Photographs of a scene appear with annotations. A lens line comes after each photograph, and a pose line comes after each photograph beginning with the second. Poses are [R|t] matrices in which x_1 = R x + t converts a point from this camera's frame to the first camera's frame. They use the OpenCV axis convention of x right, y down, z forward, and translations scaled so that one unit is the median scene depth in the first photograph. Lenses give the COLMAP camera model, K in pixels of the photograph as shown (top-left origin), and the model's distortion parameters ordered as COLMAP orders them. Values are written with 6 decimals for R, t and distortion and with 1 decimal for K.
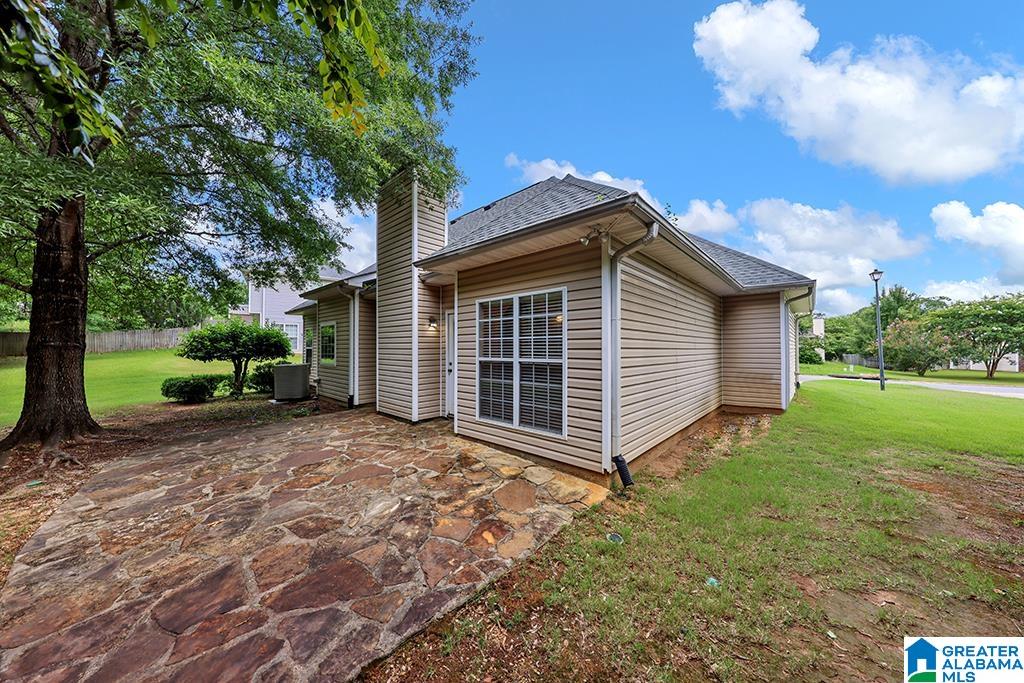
lens RADIAL K [[329.6, 0, 517.1], [0, 329.6, 346.1], [0, 0, 1]] dist [0.001553, -0.000523]
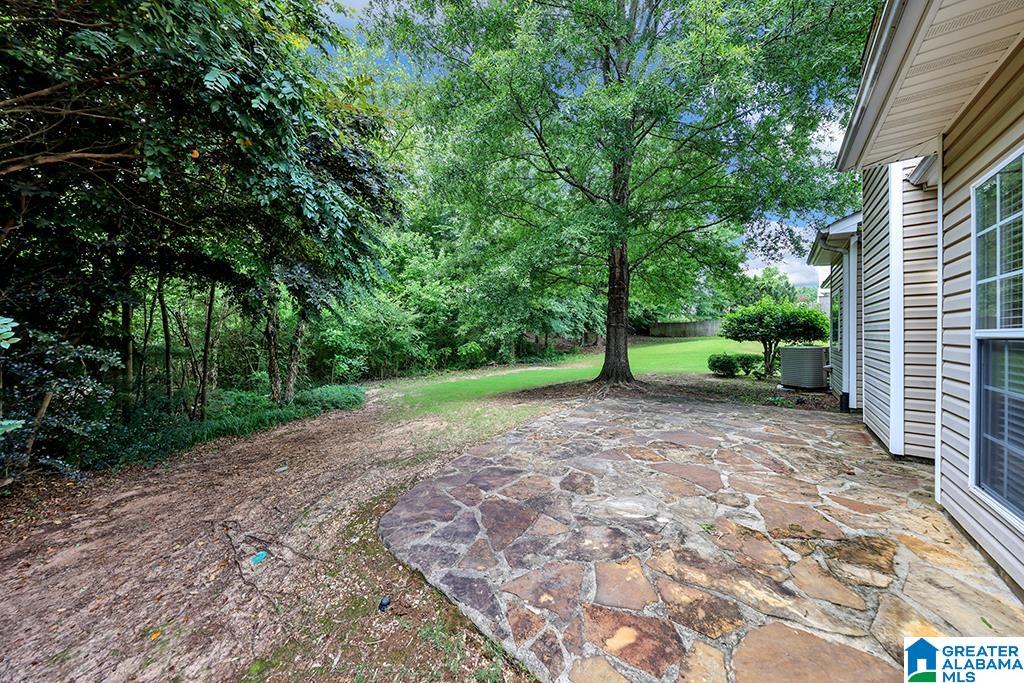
lens RADIAL K [[329.6, 0, 515.8], [0, 329.6, 331.8], [0, 0, 1]] dist [0.001553, -0.000523]
pose [[0.036777, -0.003695, -0.999317, 0.341864], [-0.000439, 0.999993, -0.003714, 0.050984], [0.999323, 0.000575, 0.036775, 0.596285]]
